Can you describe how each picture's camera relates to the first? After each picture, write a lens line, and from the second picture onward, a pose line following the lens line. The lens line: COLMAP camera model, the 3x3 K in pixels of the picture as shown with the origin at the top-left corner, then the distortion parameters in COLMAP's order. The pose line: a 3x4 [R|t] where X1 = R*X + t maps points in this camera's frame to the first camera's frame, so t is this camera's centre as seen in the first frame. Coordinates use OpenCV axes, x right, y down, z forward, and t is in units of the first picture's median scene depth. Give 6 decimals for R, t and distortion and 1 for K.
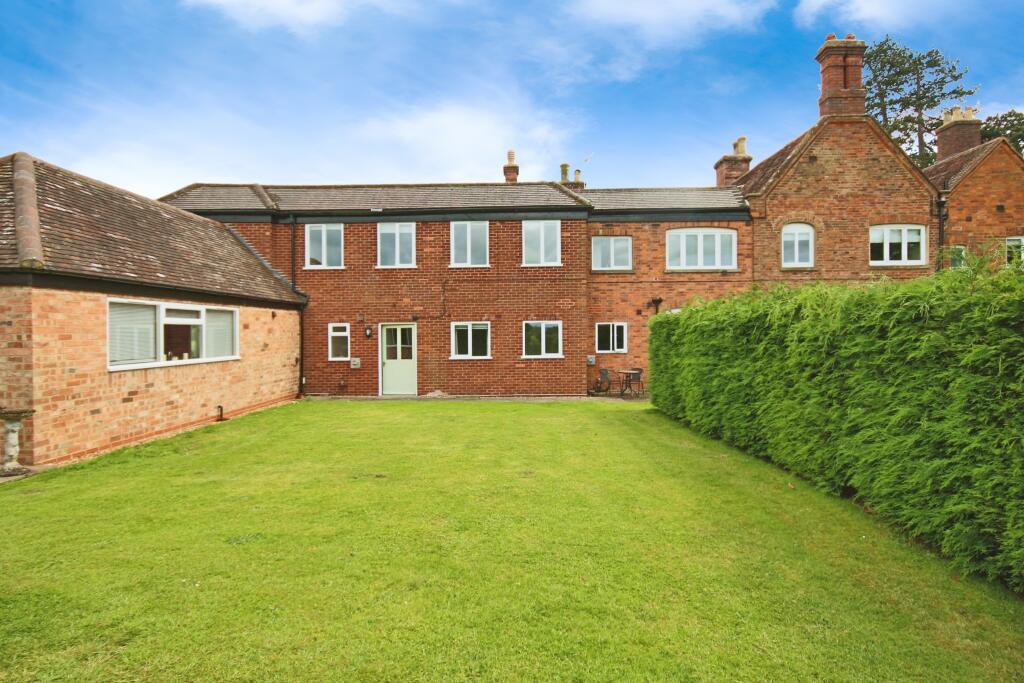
lens RADIAL K [[475.1, 0, 516.0], [0, 475.1, 337.6], [0, 0, 1]] dist [-0.001392, -0.000699]
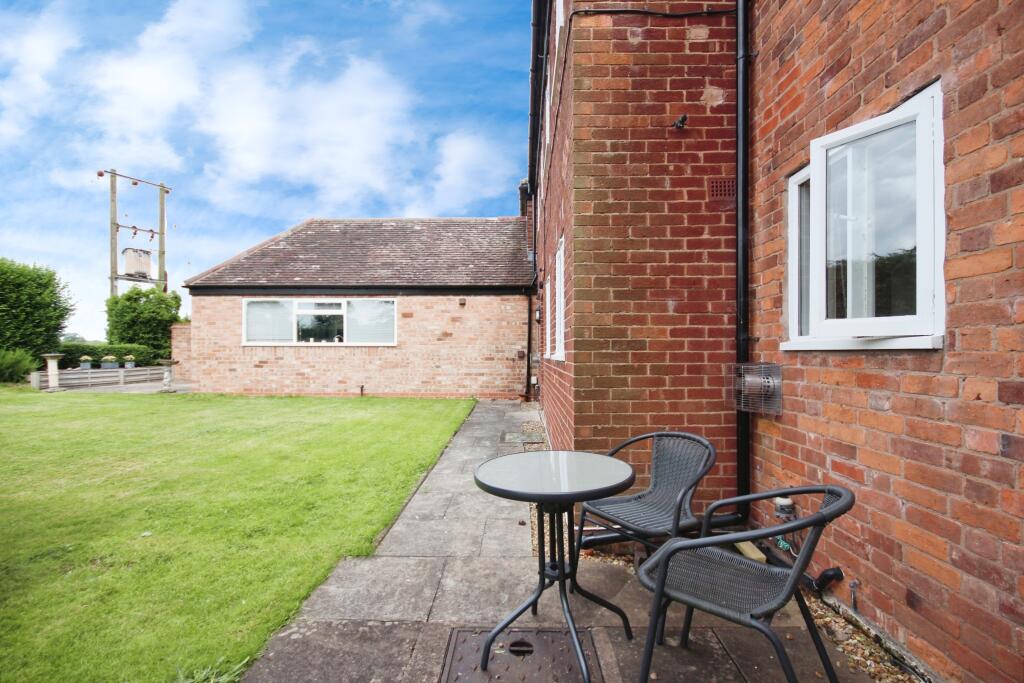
lens RADIAL K [[475.1, 0, 517.3], [0, 475.1, 345.7], [0, 0, 1]] dist [-0.001392, -0.000699]
pose [[0.021809, -0.003433, -0.999756, 0.604455], [-0.009657, 0.999947, -0.003644, 0.057146], [0.999716, 0.009734, 0.021775, 1.565584]]
